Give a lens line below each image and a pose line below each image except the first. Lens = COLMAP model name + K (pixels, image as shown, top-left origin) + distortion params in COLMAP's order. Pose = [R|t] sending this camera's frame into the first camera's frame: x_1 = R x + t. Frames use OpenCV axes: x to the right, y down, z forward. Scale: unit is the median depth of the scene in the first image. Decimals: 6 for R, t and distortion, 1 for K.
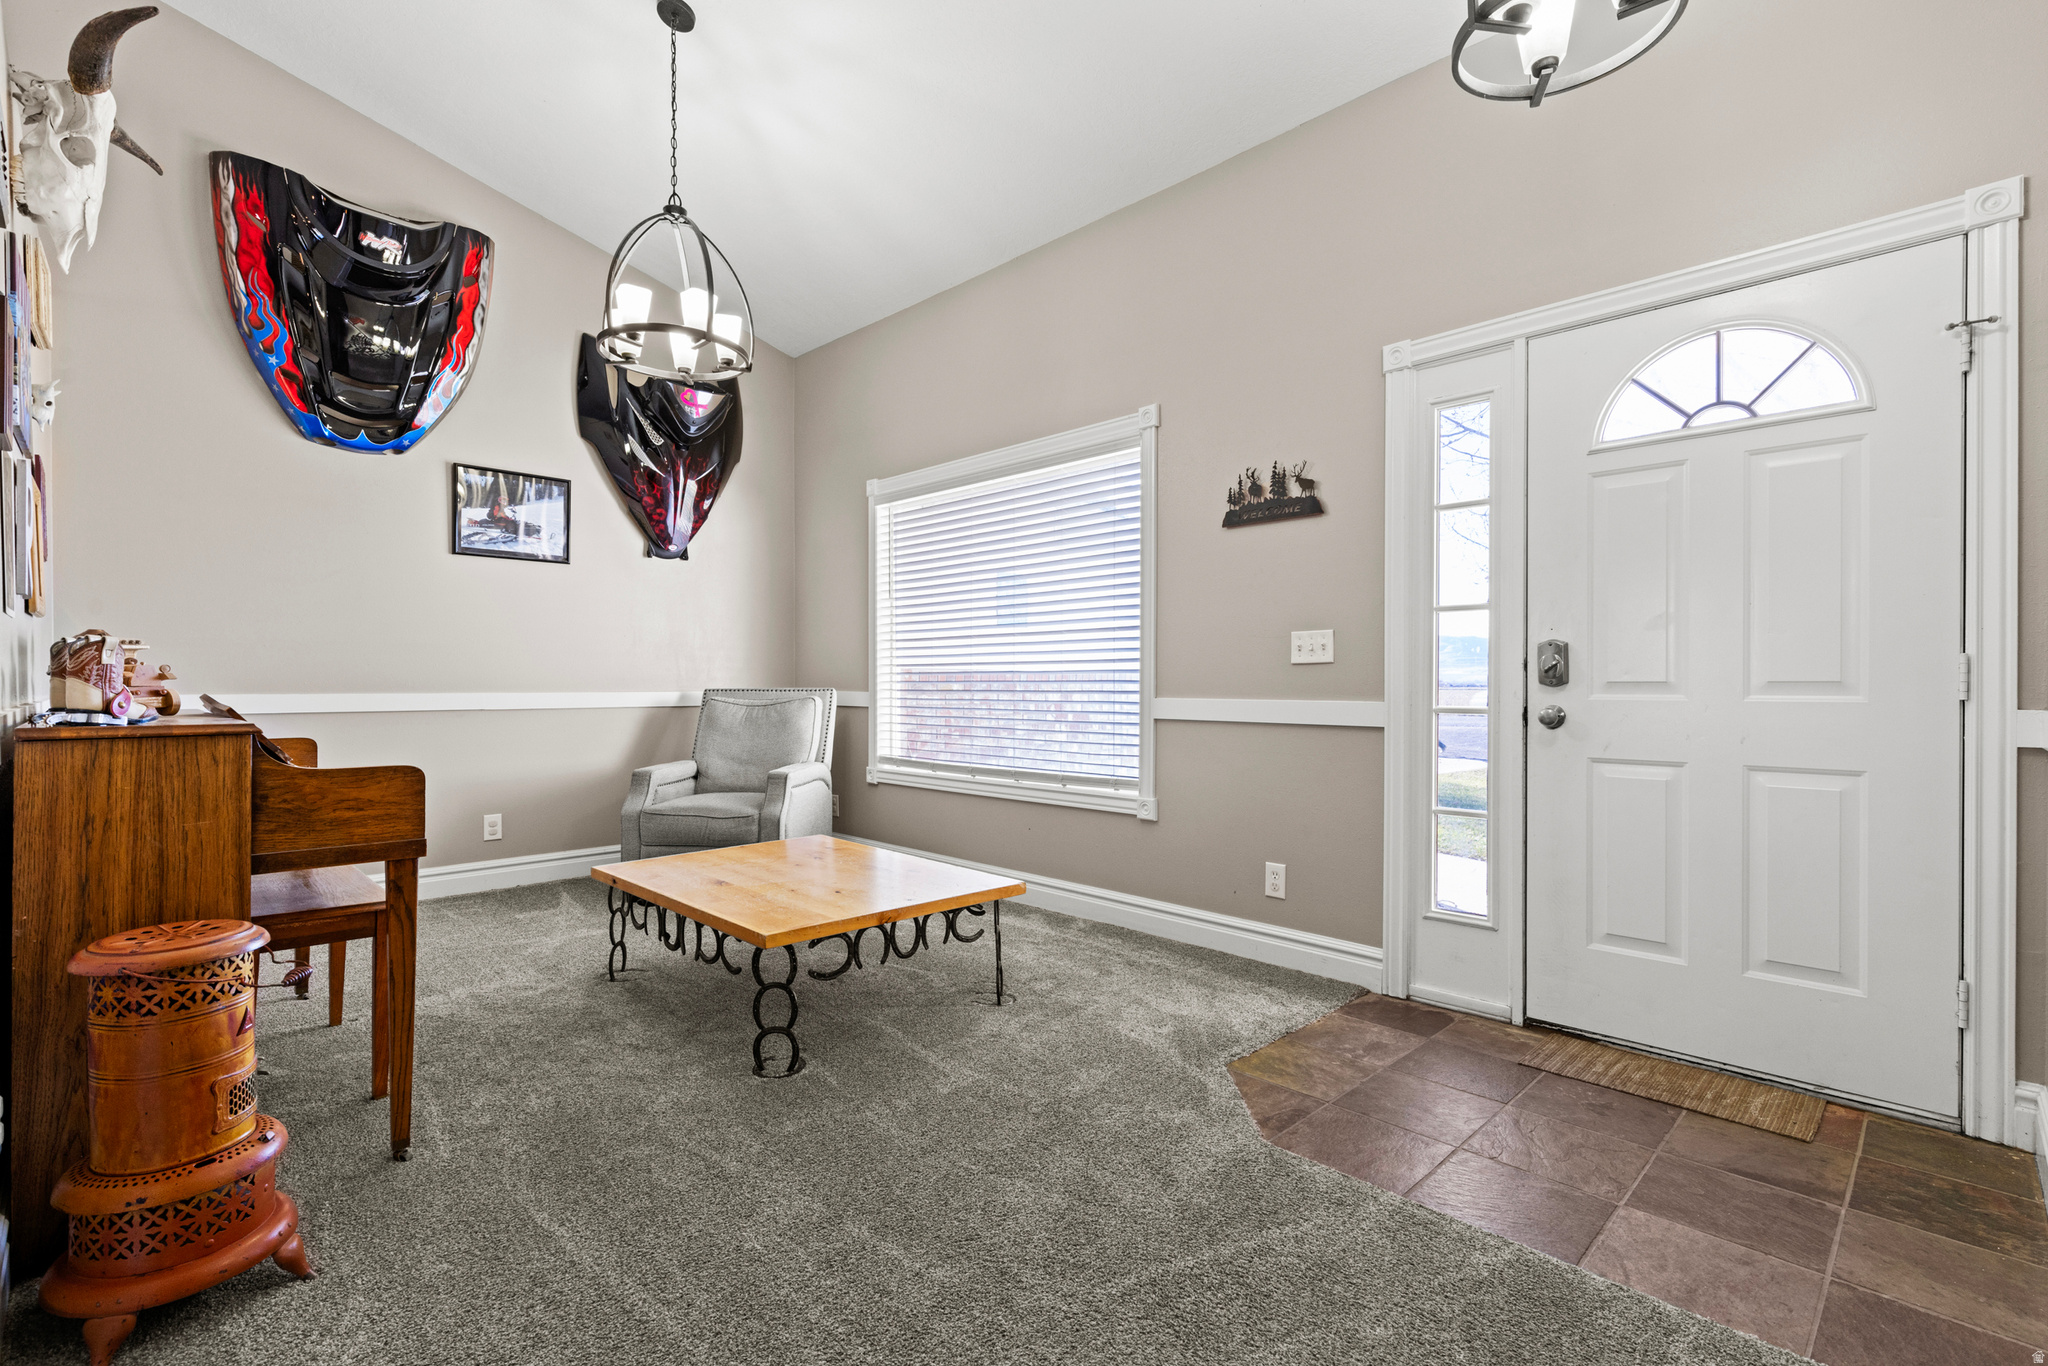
lens RADIAL K [[936.5, 0, 1032.5], [0, 936.5, 684.4], [0, 0, 1]] dist [0.001341, -0.001081]
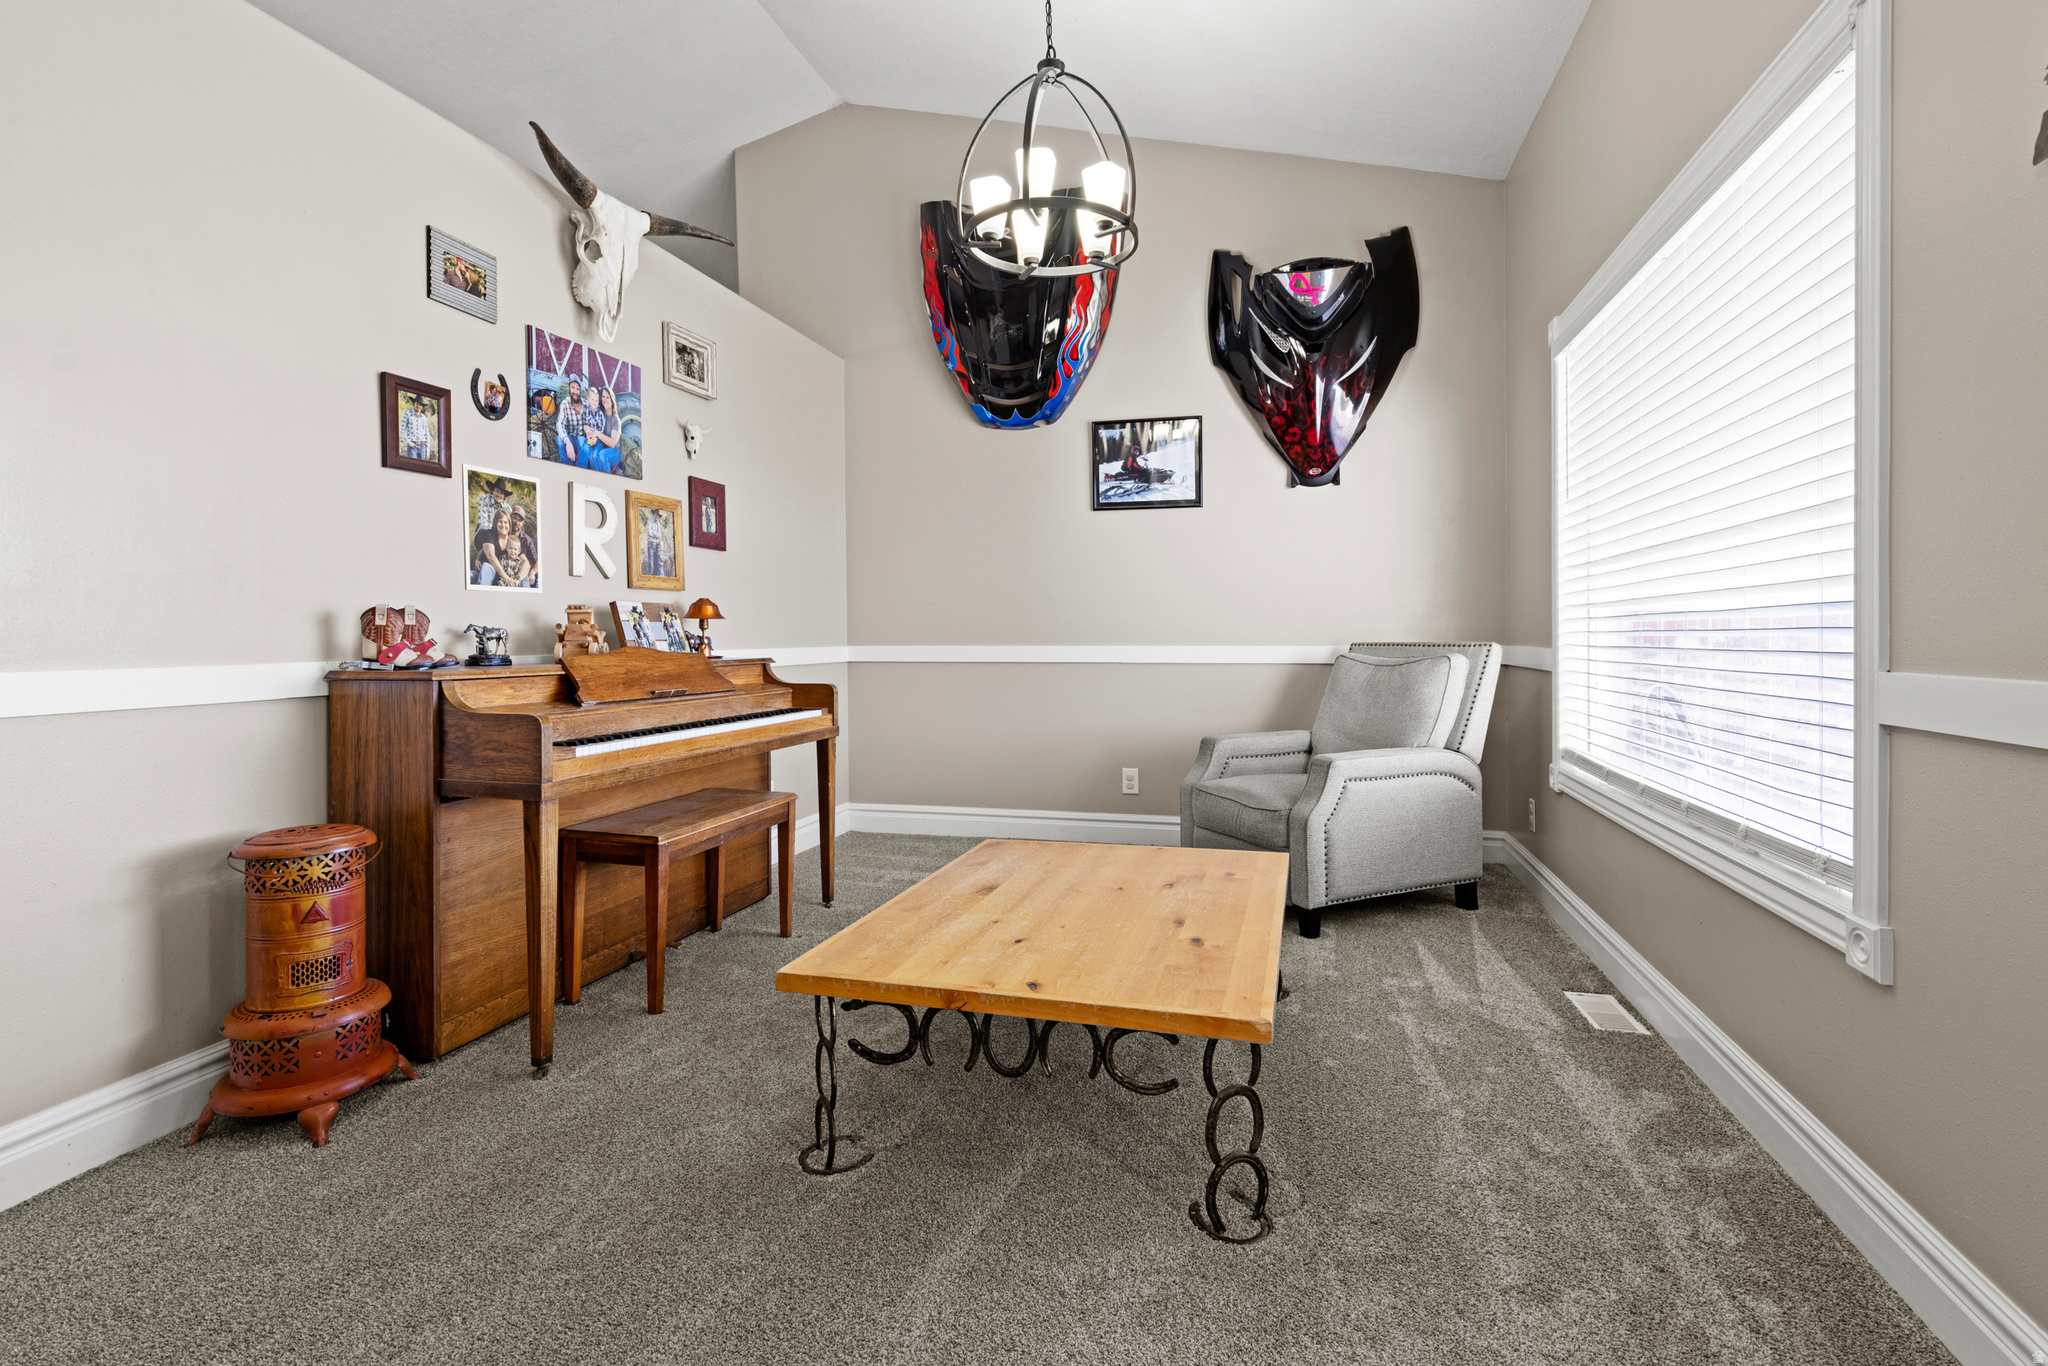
lens RADIAL K [[955.3, 0, 1029.7], [0, 955.3, 637.5], [0, 0, 1]] dist [0.004846, -0.000050]
pose [[0.501099, -0.001567, -0.865389, 0.254132], [0.003193, 0.999995, 0.000038, -0.000437], [0.865384, -0.002783, 0.501101, 0.414571]]
